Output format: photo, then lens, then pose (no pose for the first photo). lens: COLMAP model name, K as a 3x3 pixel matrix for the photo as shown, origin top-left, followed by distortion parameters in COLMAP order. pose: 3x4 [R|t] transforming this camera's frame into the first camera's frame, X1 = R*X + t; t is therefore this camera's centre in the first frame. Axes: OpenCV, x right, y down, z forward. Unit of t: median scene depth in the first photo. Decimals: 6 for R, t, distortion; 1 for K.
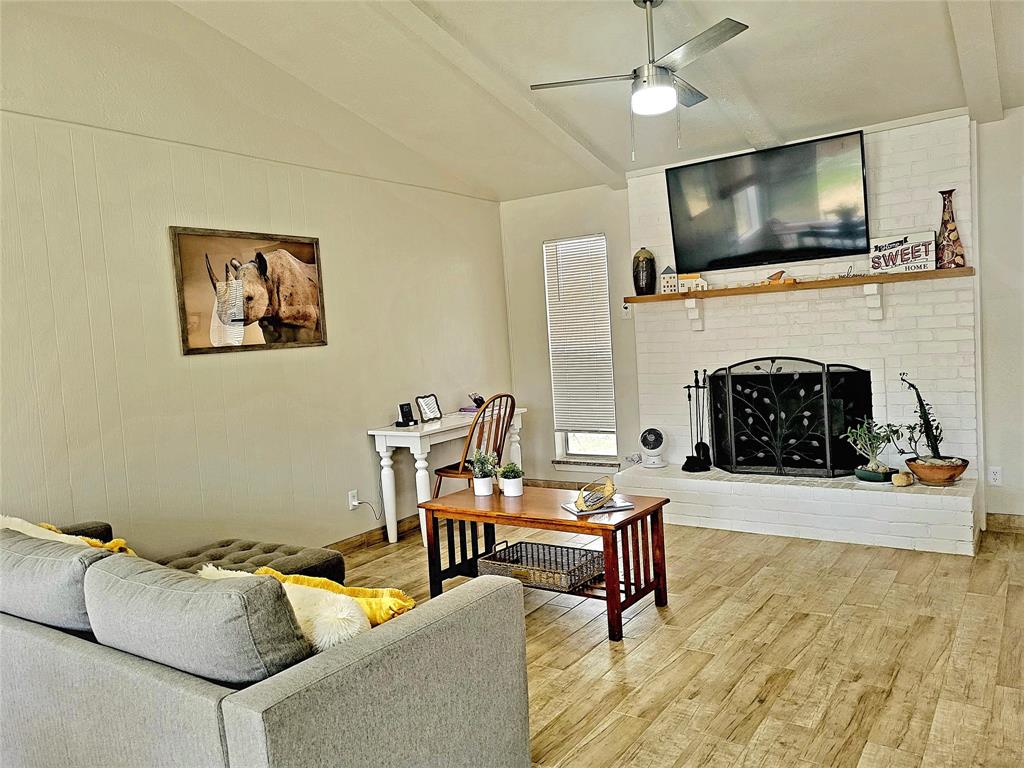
lens RADIAL K [[766.3, 0, 521.8], [0, 766.3, 385.5], [0, 0, 1]] dist [0.048782, -0.008186]
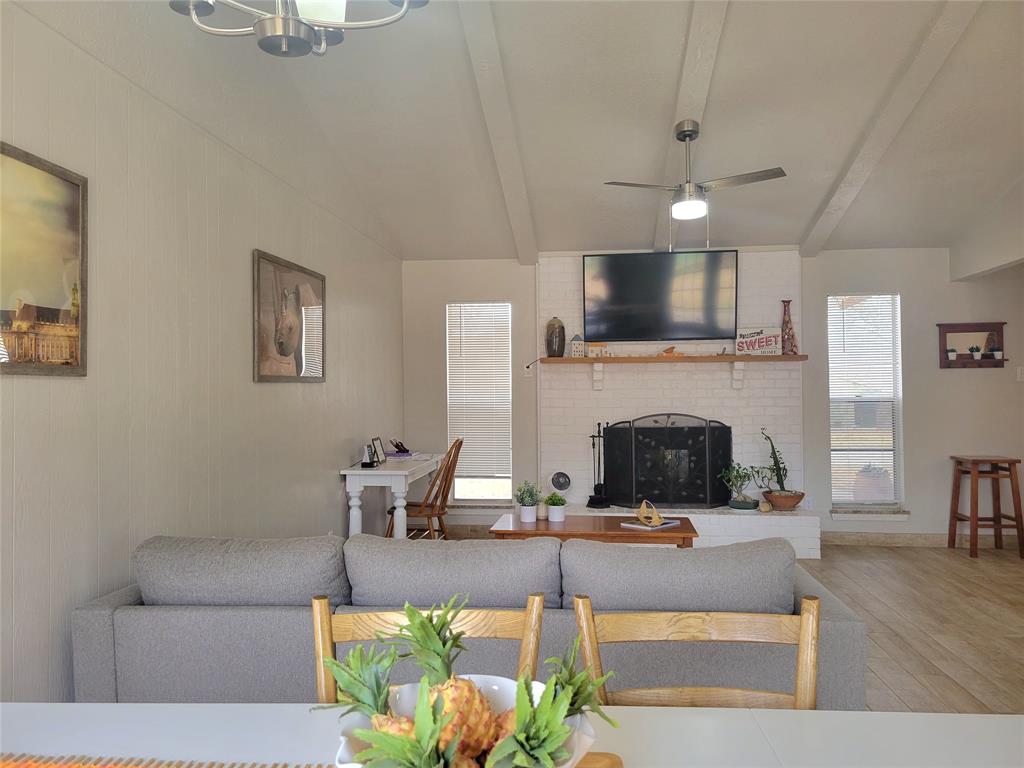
lens RADIAL K [[766.3, 0, 521.8], [0, 766.3, 385.5], [0, 0, 1]] dist [0.048782, -0.008186]
pose [[0.881808, 0.058898, 0.467916, -0.481399], [-0.015890, 0.995318, -0.095338, 0.041580], [-0.471341, 0.076635, 0.878615, 0.004268]]
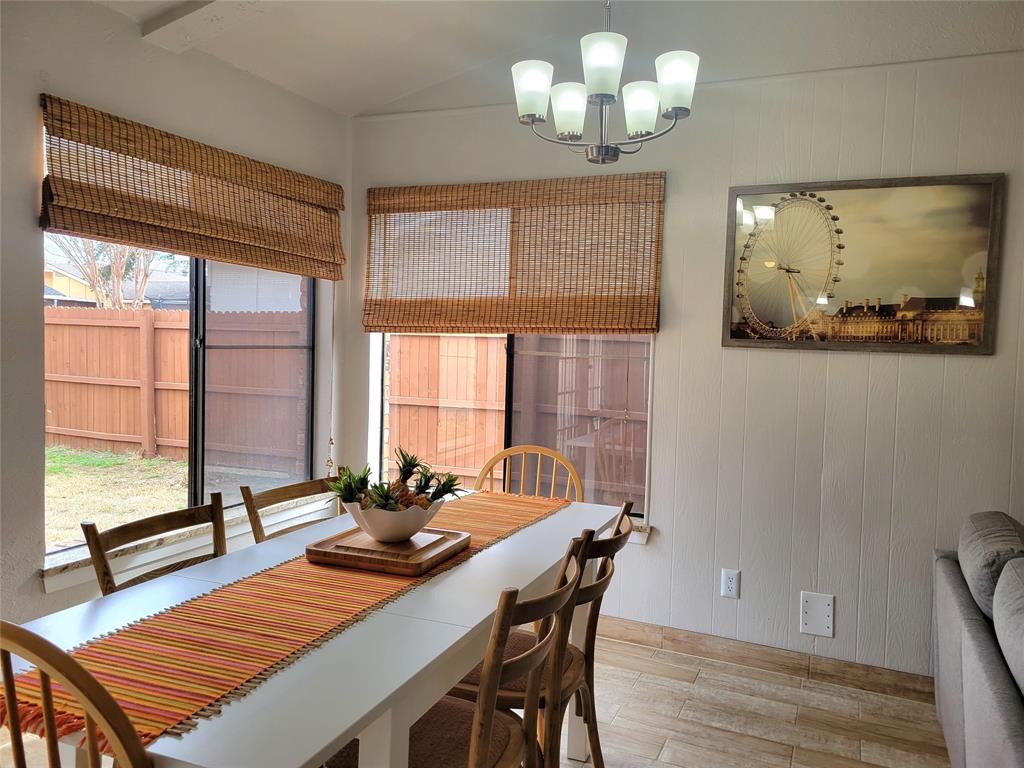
lens RADIAL K [[772.4, 0, 527.4], [0, 772.4, 372.8], [0, 0, 1]] dist [0.058247, -0.043636]
pose [[0.182437, 0.110970, -0.976935, 0.011305], [-0.106403, 0.990003, 0.092584, -0.013808], [0.977443, 0.087058, 0.192421, 0.151858]]
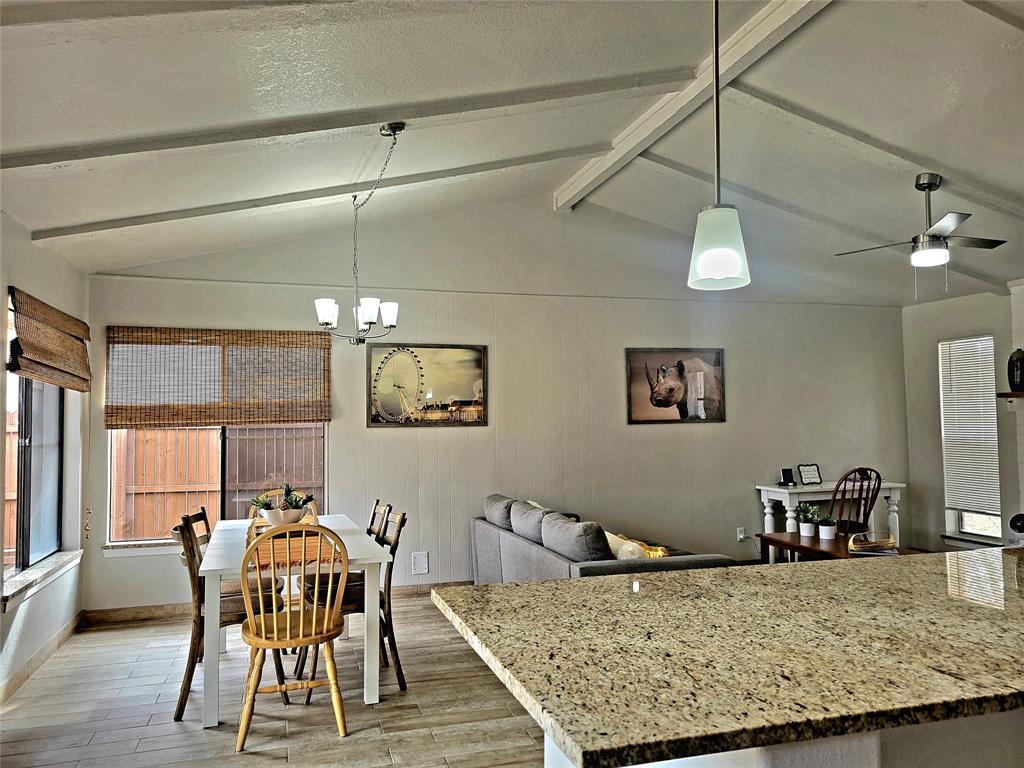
lens RADIAL K [[766.3, 0, 521.8], [0, 766.3, 385.5], [0, 0, 1]] dist [0.048782, -0.008186]
pose [[0.782242, 0.021355, -0.622608, 0.334732], [-0.076336, 0.995167, -0.061775, -0.002309], [0.618280, 0.095851, 0.780092, -0.356771]]
